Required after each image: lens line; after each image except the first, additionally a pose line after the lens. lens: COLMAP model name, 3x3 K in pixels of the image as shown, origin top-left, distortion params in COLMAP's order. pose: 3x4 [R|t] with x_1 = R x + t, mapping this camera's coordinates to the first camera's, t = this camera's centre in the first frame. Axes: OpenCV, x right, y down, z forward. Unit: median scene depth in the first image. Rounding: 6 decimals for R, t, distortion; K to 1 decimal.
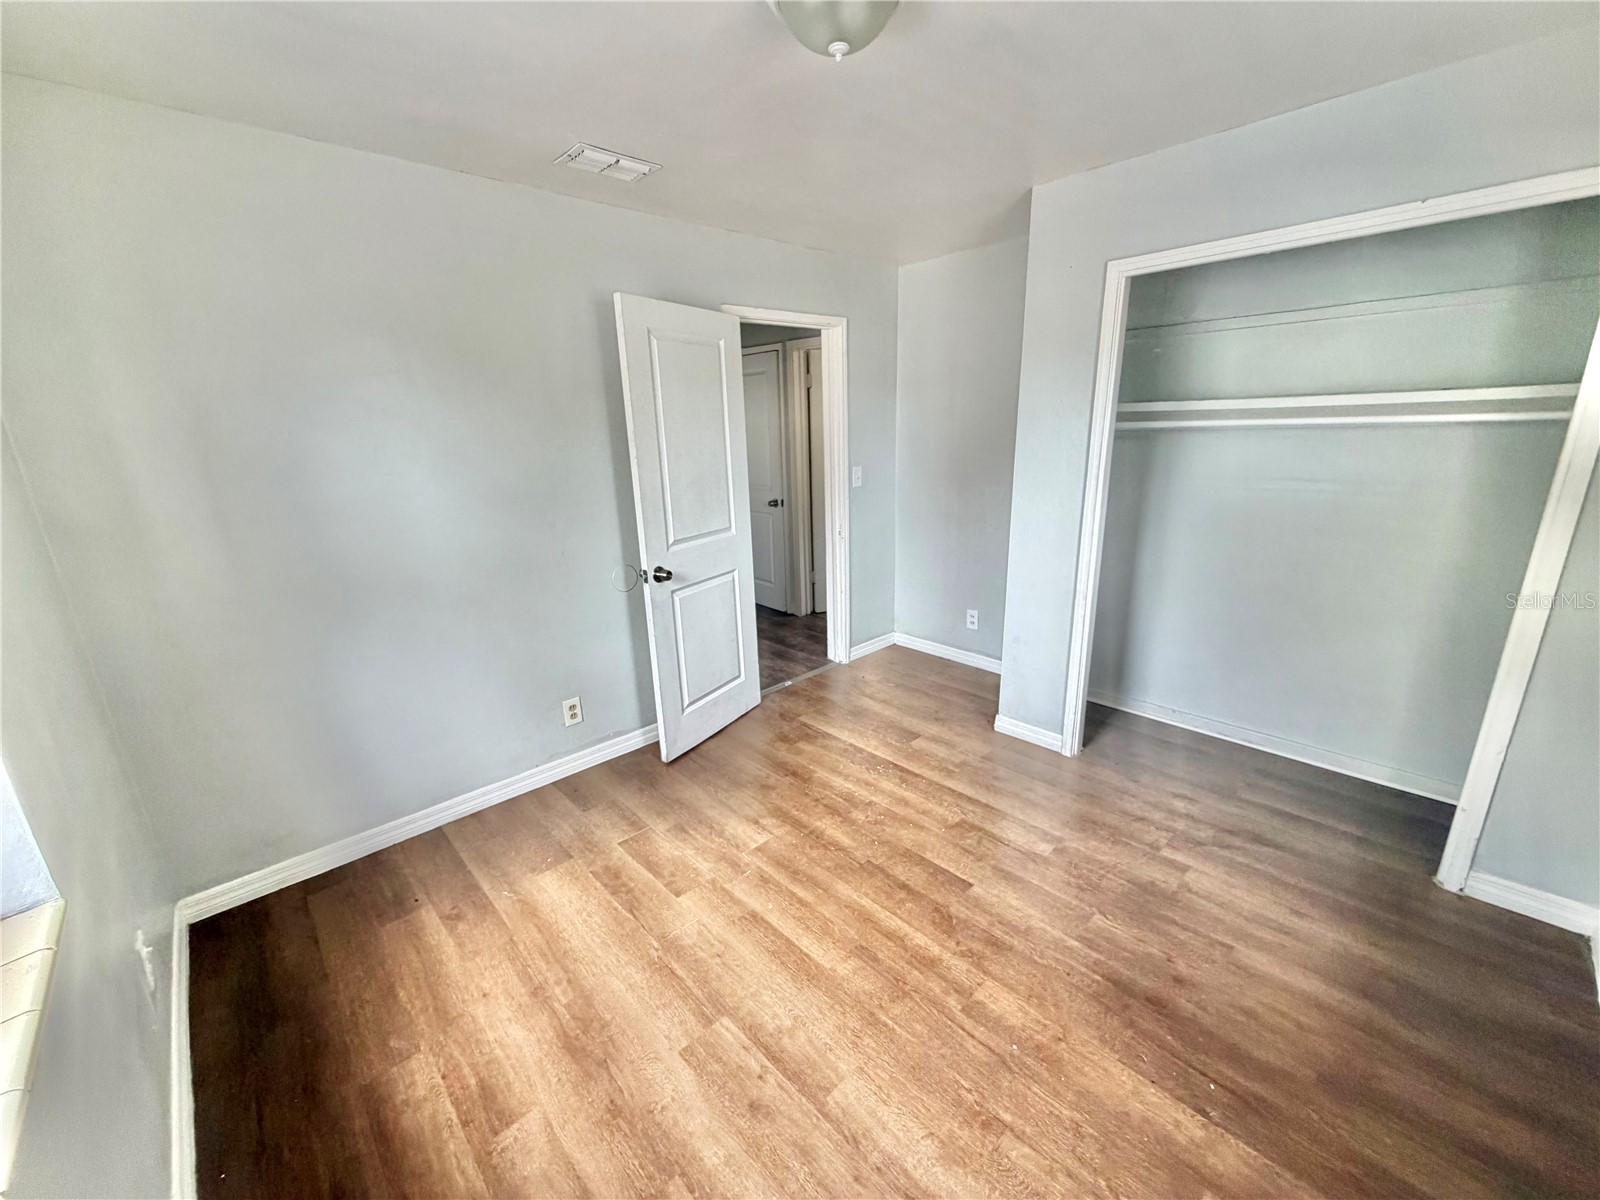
lens RADIAL K [[638.3, 0, 803.9], [0, 638.3, 601.4], [0, 0, 1]] dist [0.000951, 0.000606]
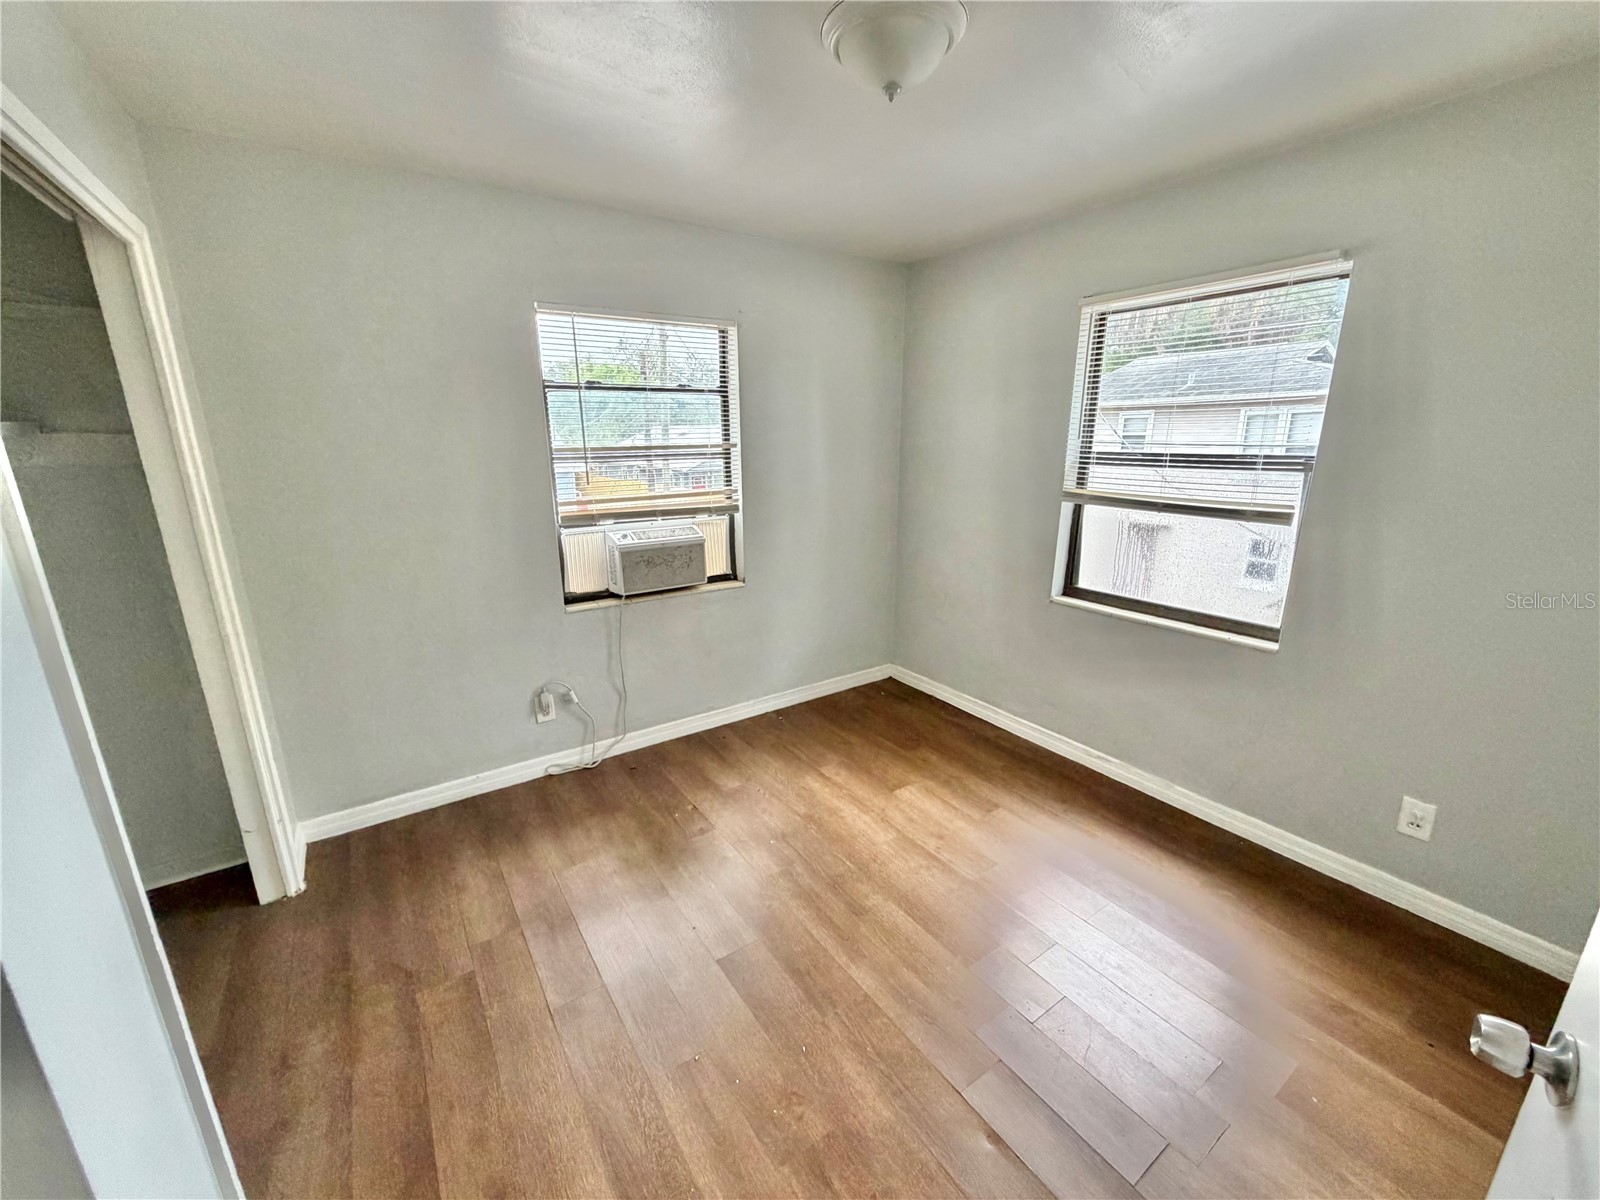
lens RADIAL K [[638.3, 0, 810.2], [0, 638.3, 618.1], [0, 0, 1]] dist [0.000951, 0.000606]
pose [[-0.988464, -0.004584, 0.151383, 0.007801], [0.074448, 0.855738, 0.512025, -0.445380], [-0.131892, 0.517389, -0.845526, 1.646402]]
